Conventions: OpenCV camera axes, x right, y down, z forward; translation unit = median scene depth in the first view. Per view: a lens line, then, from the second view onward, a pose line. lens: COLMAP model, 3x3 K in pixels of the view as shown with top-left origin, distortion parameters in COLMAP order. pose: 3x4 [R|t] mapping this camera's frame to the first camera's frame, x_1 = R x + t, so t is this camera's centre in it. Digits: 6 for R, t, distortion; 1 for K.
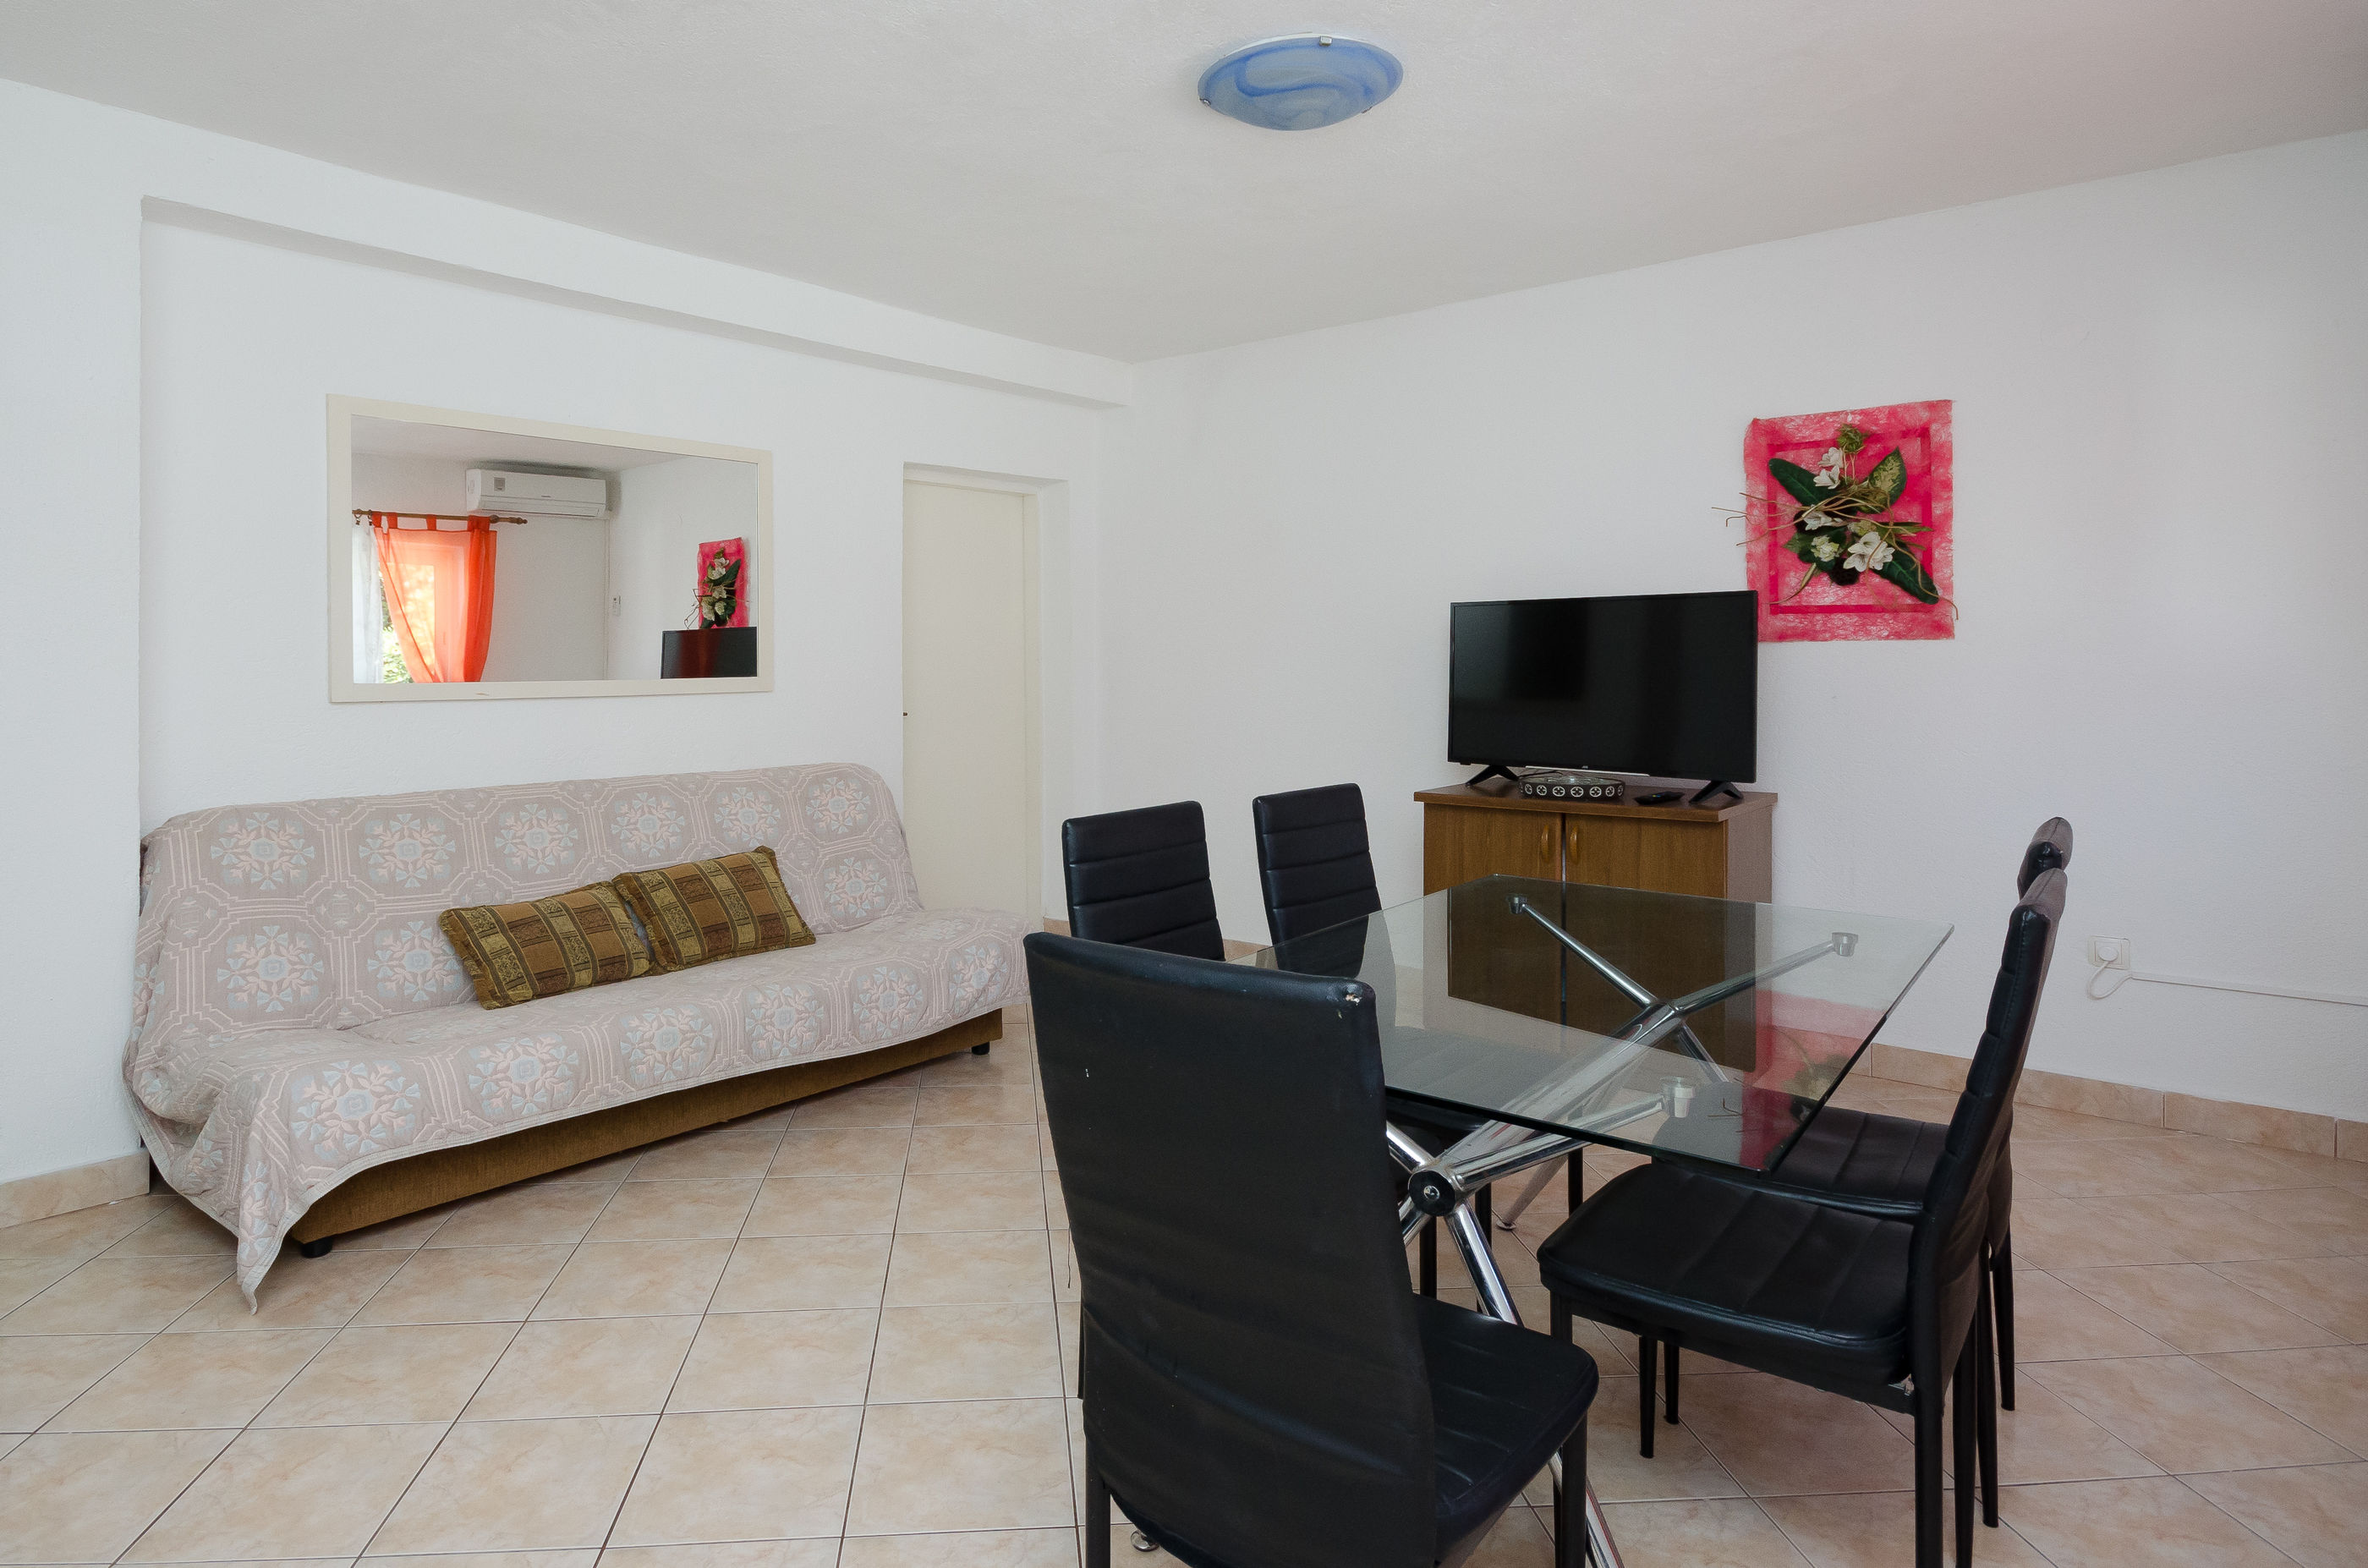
lens RADIAL K [[1319.6, 0, 1303.6], [0, 1319.6, 667.4], [0, 0, 1]] dist [-0.005919, 0.009402]
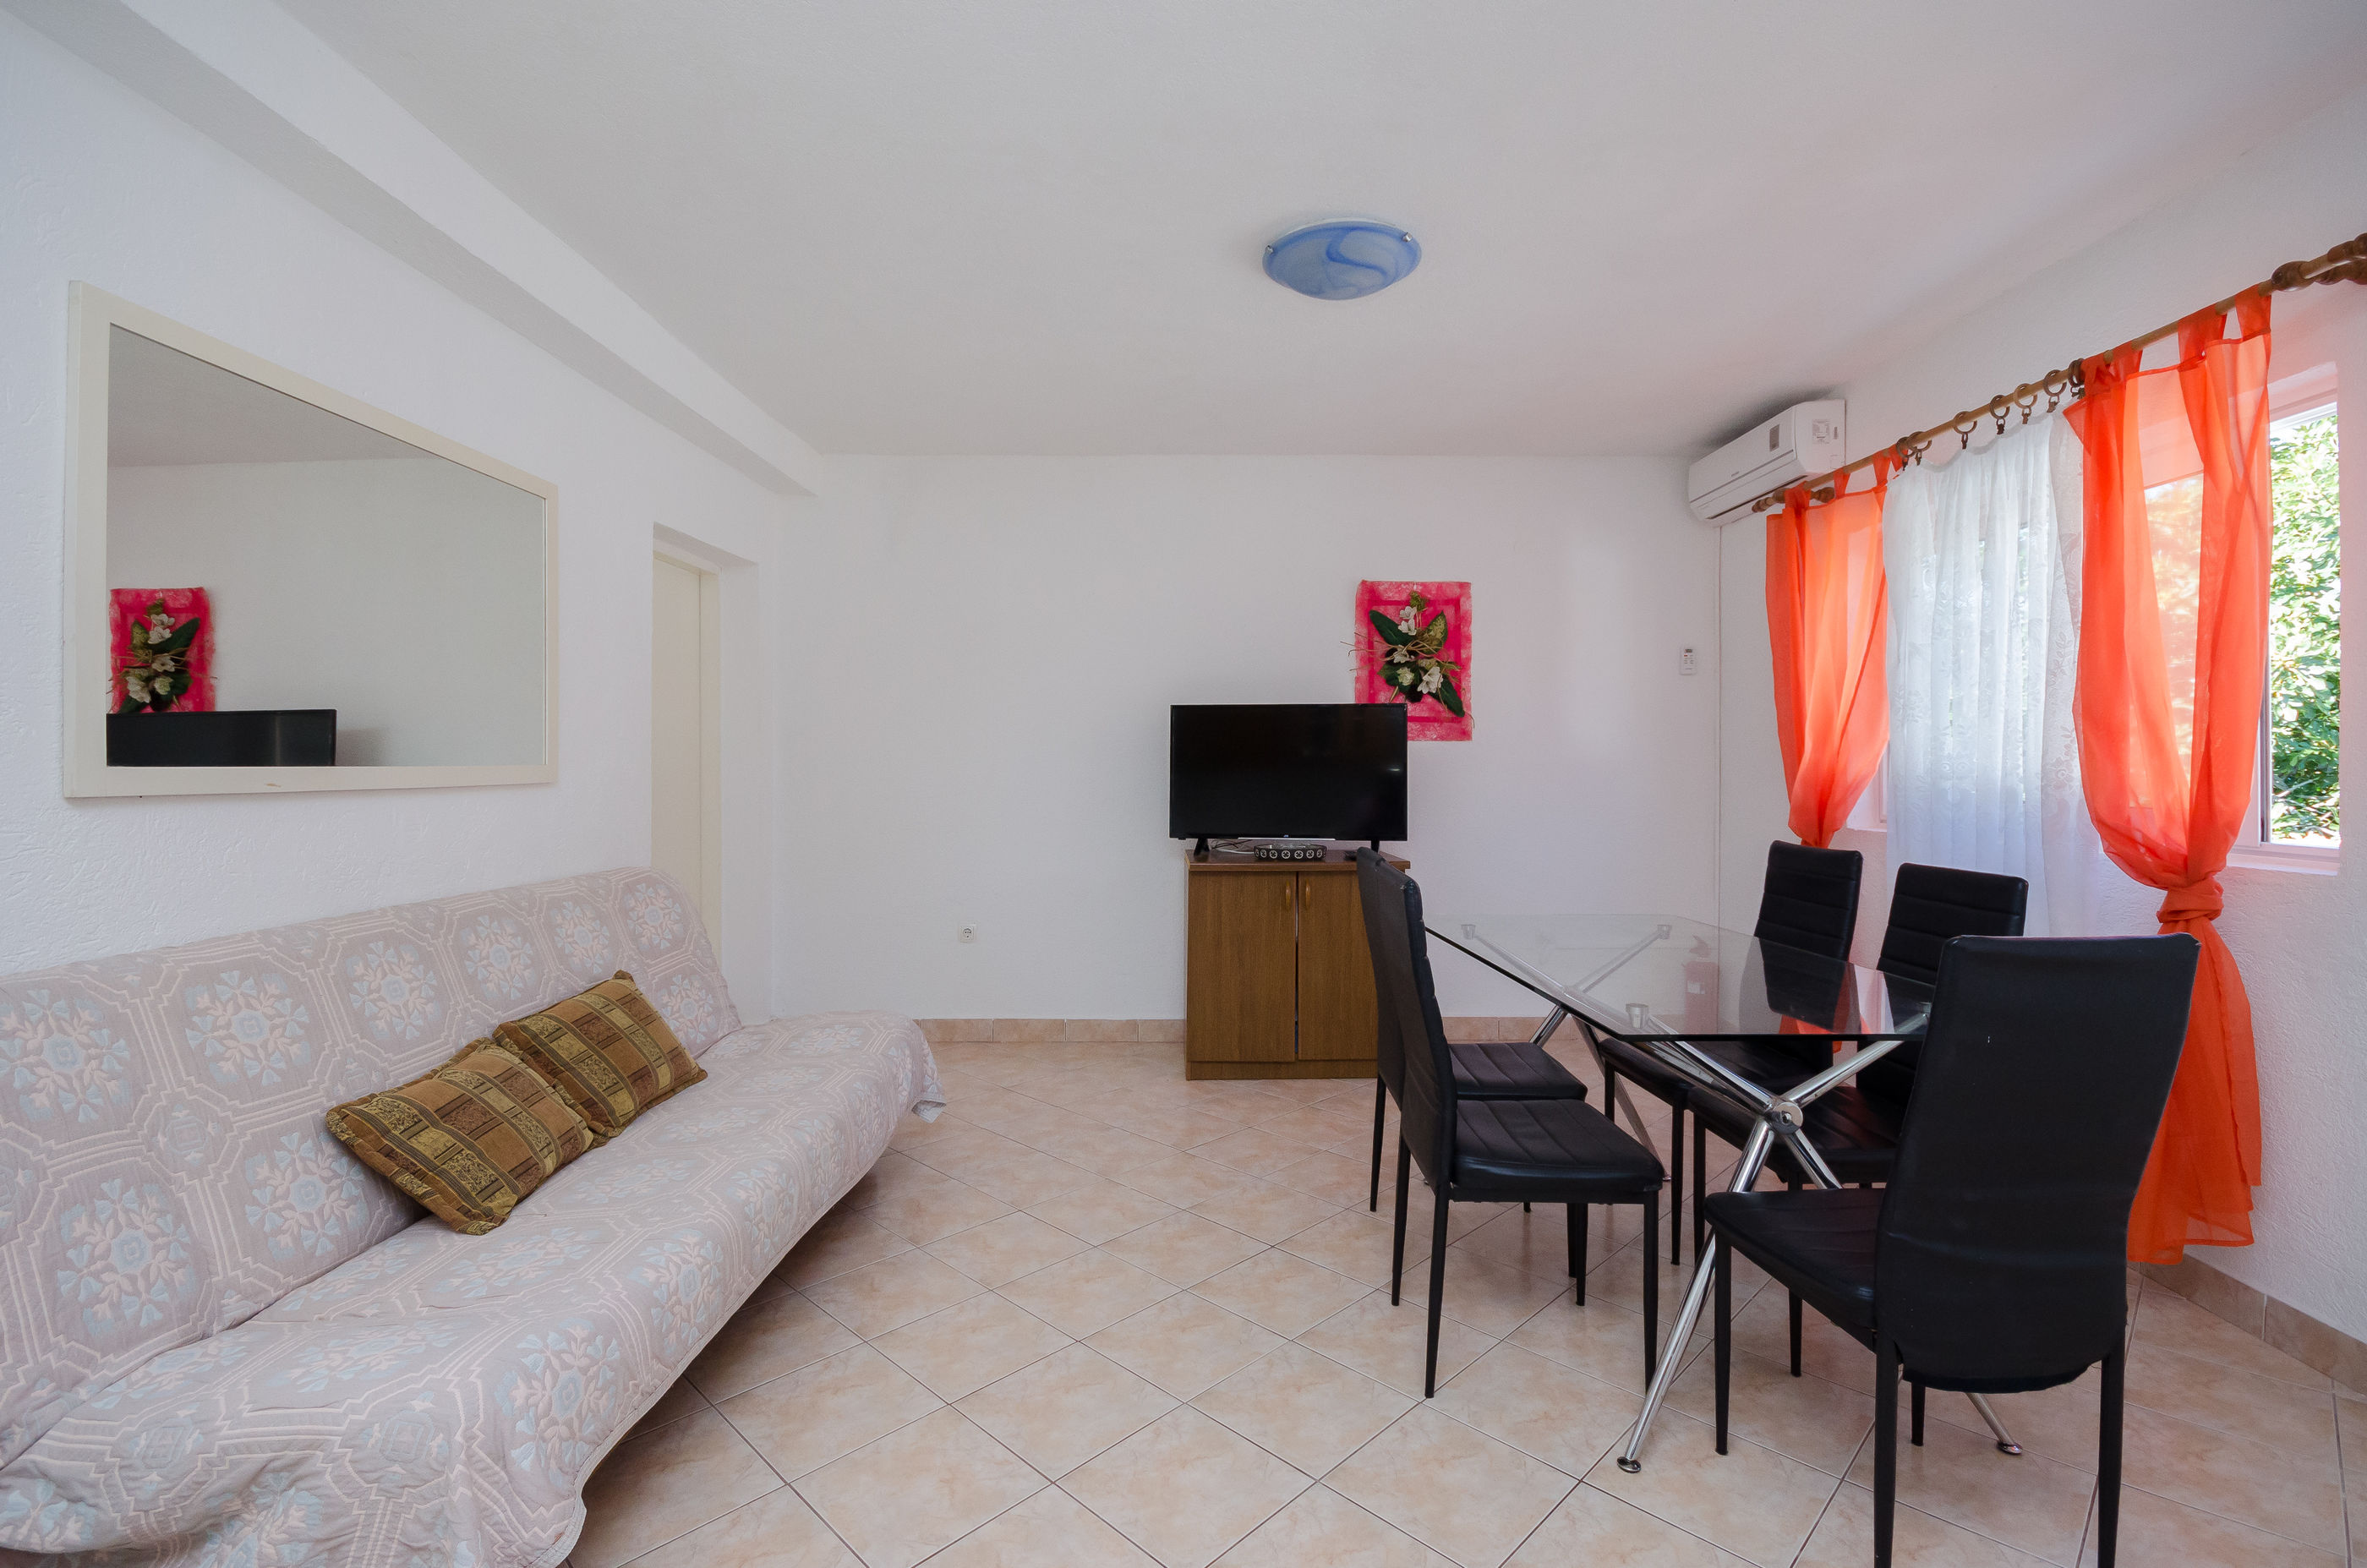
lens RADIAL K [[1061.5, 0, 1224.0], [0, 1061.5, 764.7], [0, 0, 1]] dist [0.011383, -0.004461]
pose [[0.778313, -0.001365, 0.627875, -0.505881], [0.009831, 0.999902, -0.010013, 0.016319], [-0.627800, 0.013966, 0.778250, 0.236366]]
